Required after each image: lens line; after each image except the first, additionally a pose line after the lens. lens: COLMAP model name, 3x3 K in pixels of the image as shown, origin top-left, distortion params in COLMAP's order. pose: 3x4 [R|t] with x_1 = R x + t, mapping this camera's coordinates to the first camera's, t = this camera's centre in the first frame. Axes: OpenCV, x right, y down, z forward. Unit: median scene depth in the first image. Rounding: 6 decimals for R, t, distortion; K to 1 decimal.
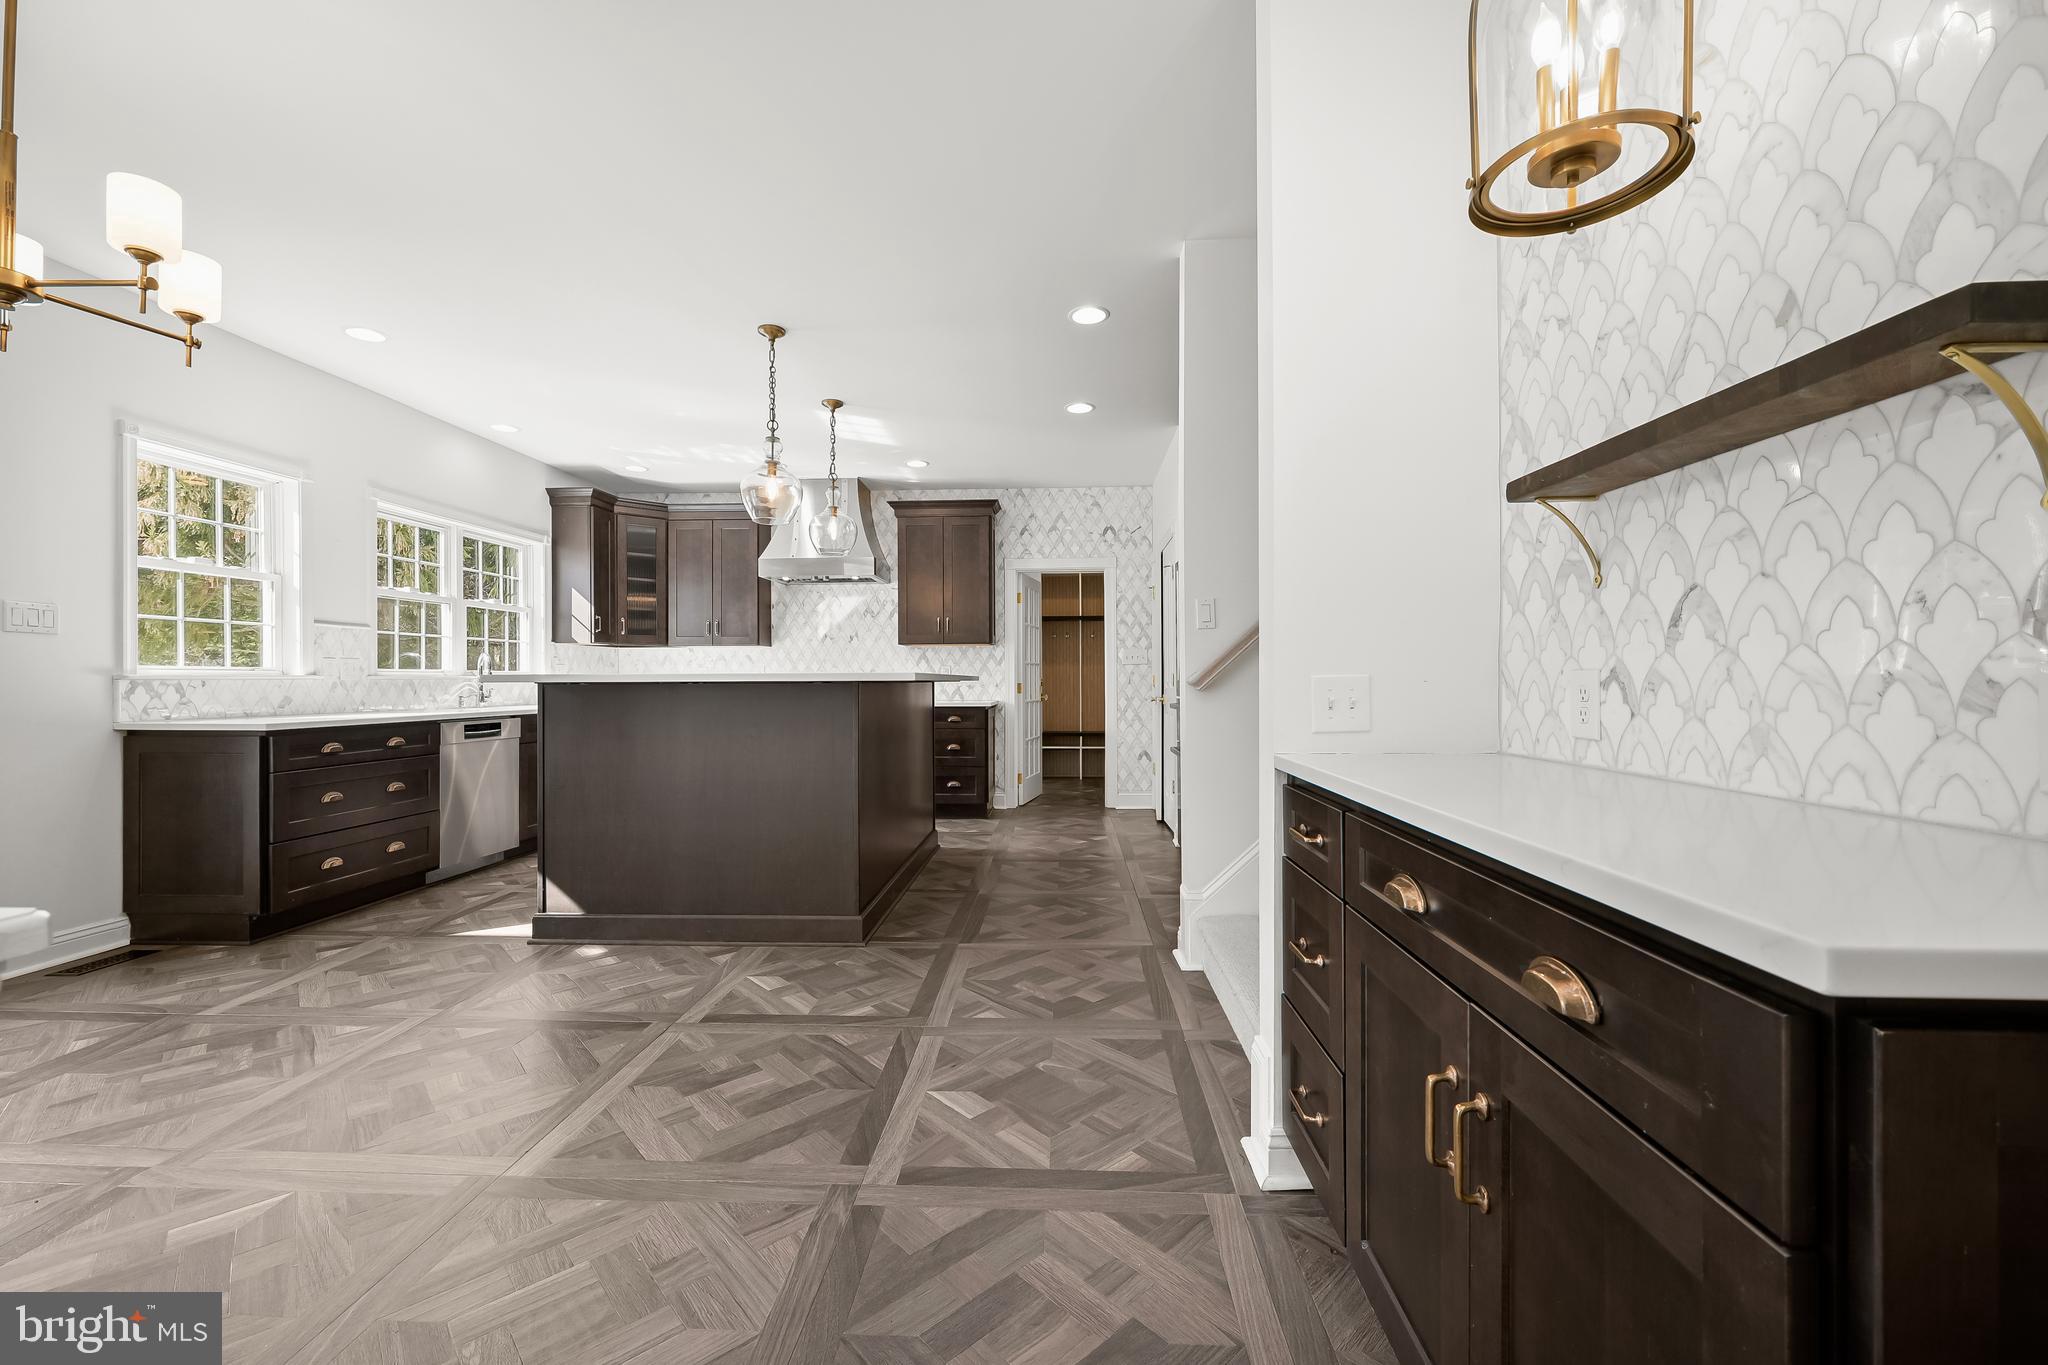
lens RADIAL K [[831.2, 0, 1028.2], [0, 831.2, 683.7], [0, 0, 1]] dist [0.001987, 0.000822]
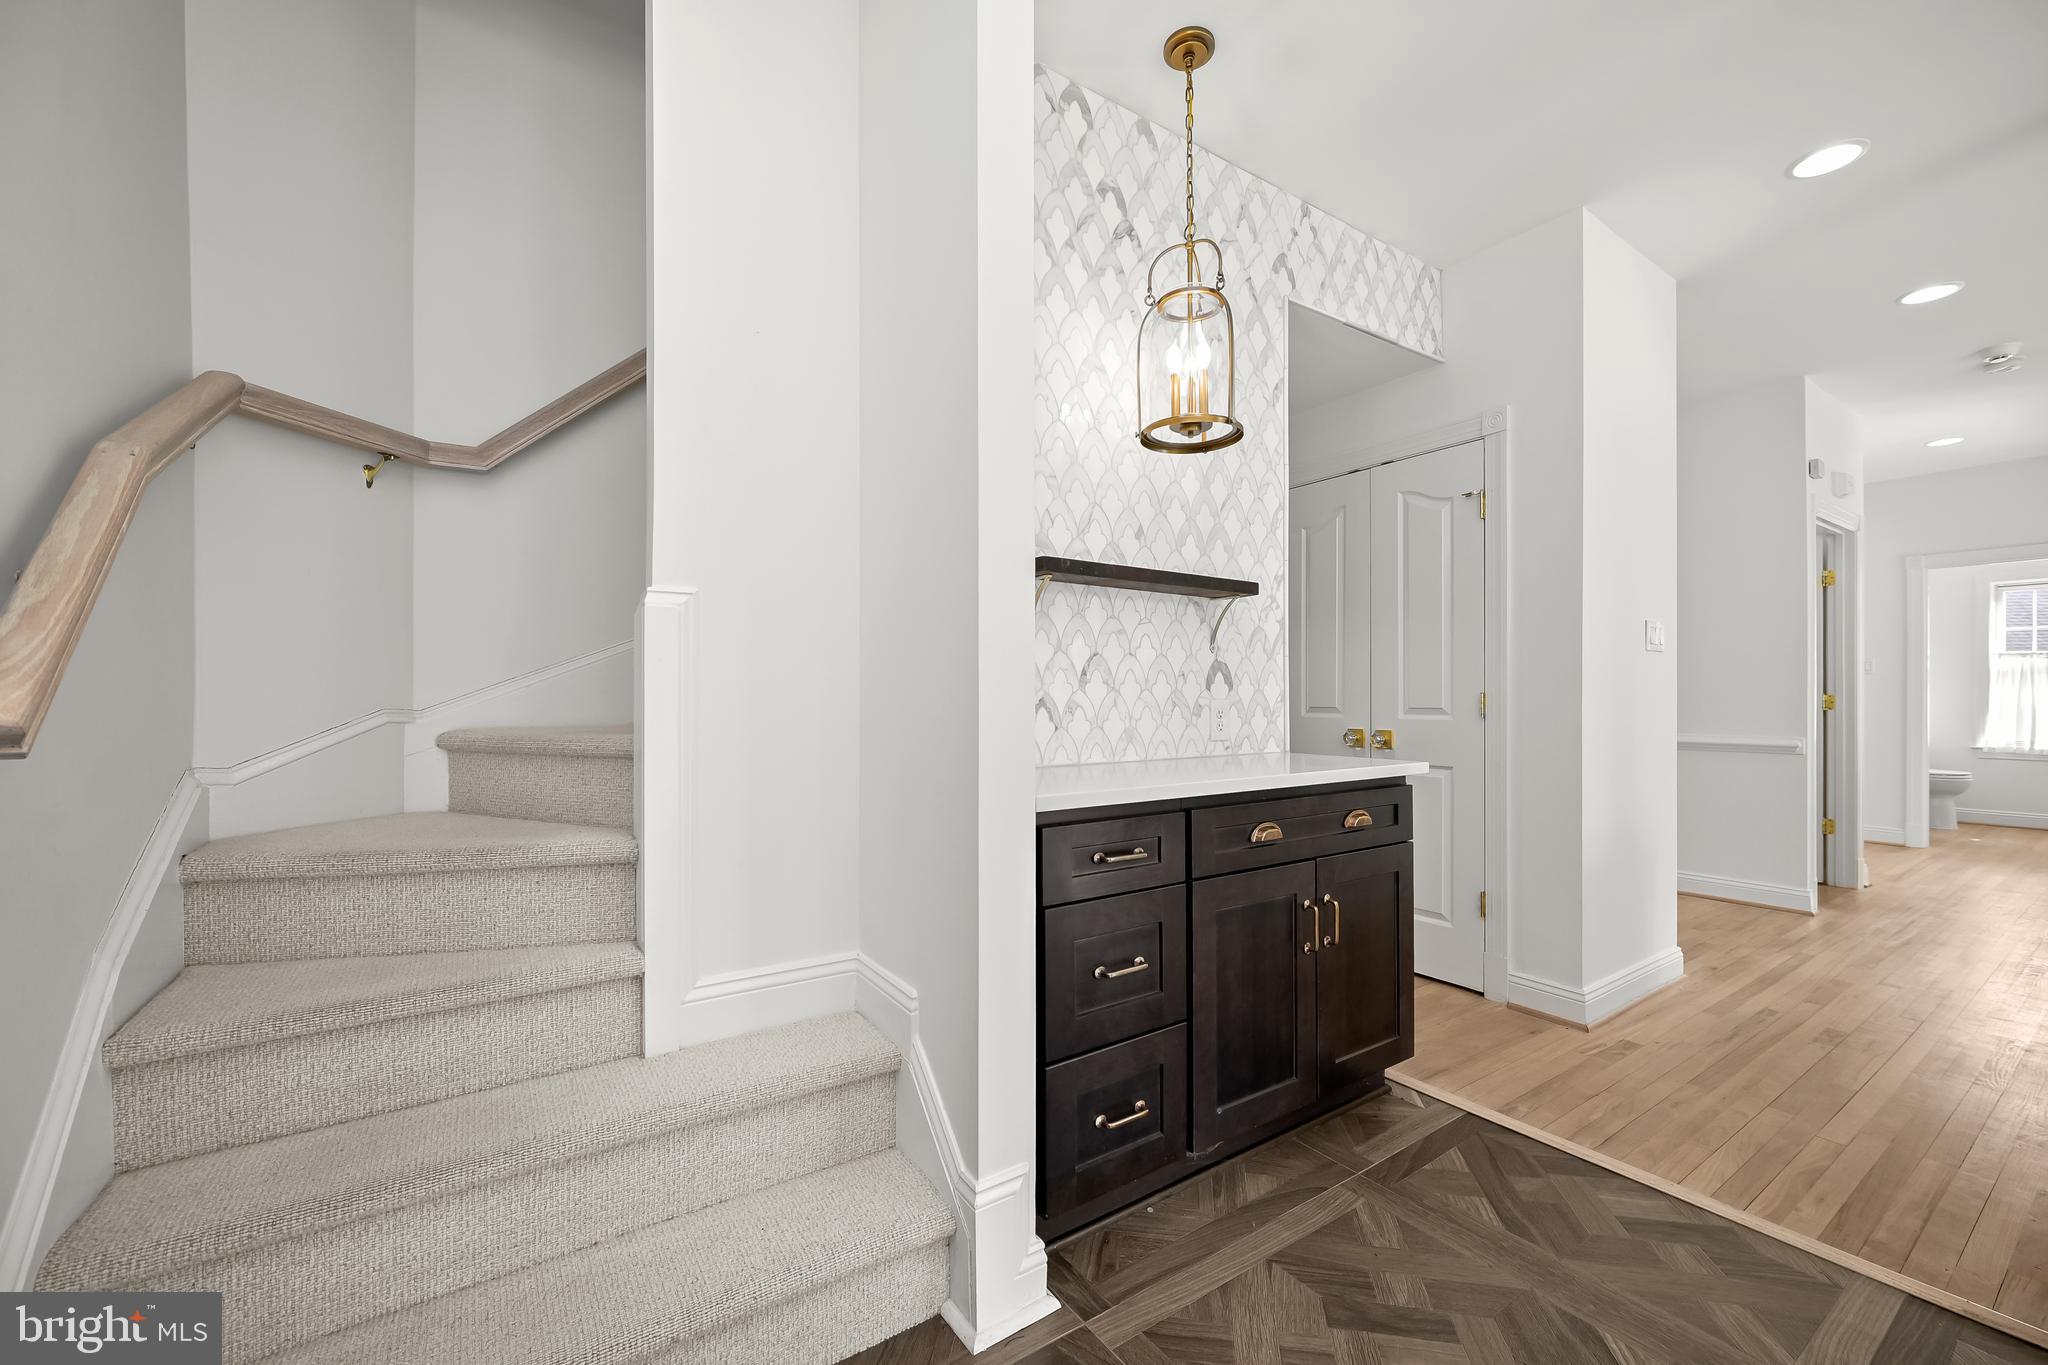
lens RADIAL K [[831.2, 0, 1030.0], [0, 831.2, 688.4], [0, 0, 1]] dist [0.001987, 0.000822]
pose [[-0.597820, 0.006637, 0.801603, -0.570975], [0.003106, 0.999977, -0.005963, -0.032518], [-0.801624, -0.001075, -0.597827, 2.248168]]
